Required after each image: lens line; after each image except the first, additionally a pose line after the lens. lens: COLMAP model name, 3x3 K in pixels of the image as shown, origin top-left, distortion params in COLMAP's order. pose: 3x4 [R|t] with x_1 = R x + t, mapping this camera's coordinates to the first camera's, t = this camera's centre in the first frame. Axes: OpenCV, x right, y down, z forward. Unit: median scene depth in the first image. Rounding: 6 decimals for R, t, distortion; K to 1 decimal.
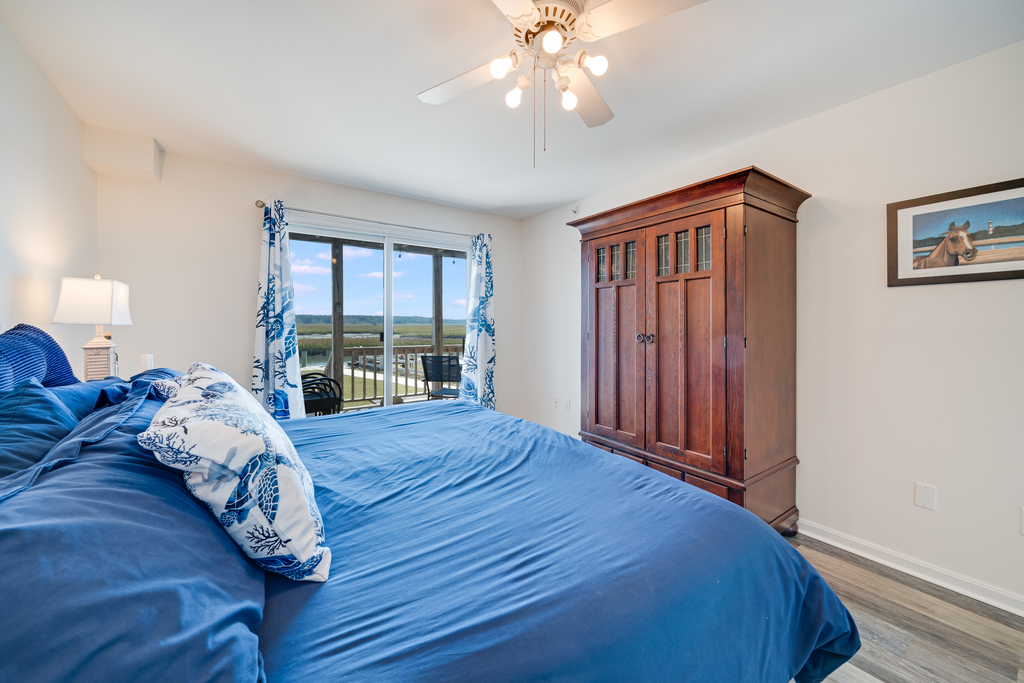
lens RADIAL K [[380.4, 0, 509.7], [0, 380.4, 324.8], [0, 0, 1]] dist [-0.007542, -0.000002]
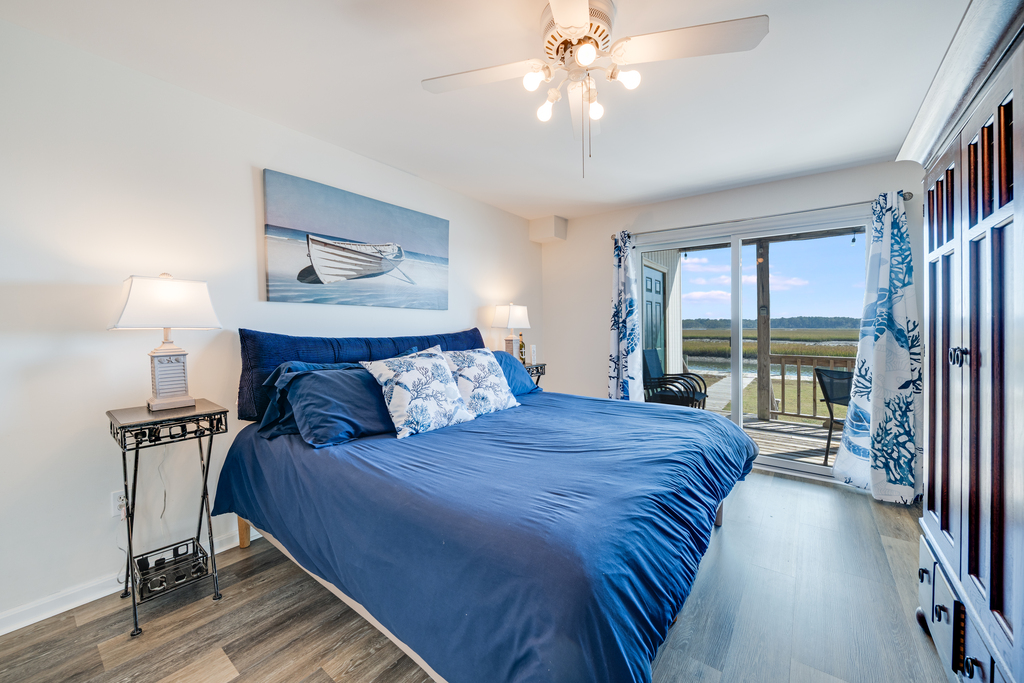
lens RADIAL K [[398.8, 0, 531.7], [0, 398.8, 337.7], [0, 0, 1]] dist [-0.007303, -0.000081]
pose [[0.335727, 0.022540, -0.941690, 0.543988], [-0.004689, 0.999741, 0.022258, 0.001730], [0.941948, -0.003057, 0.335745, 0.254394]]
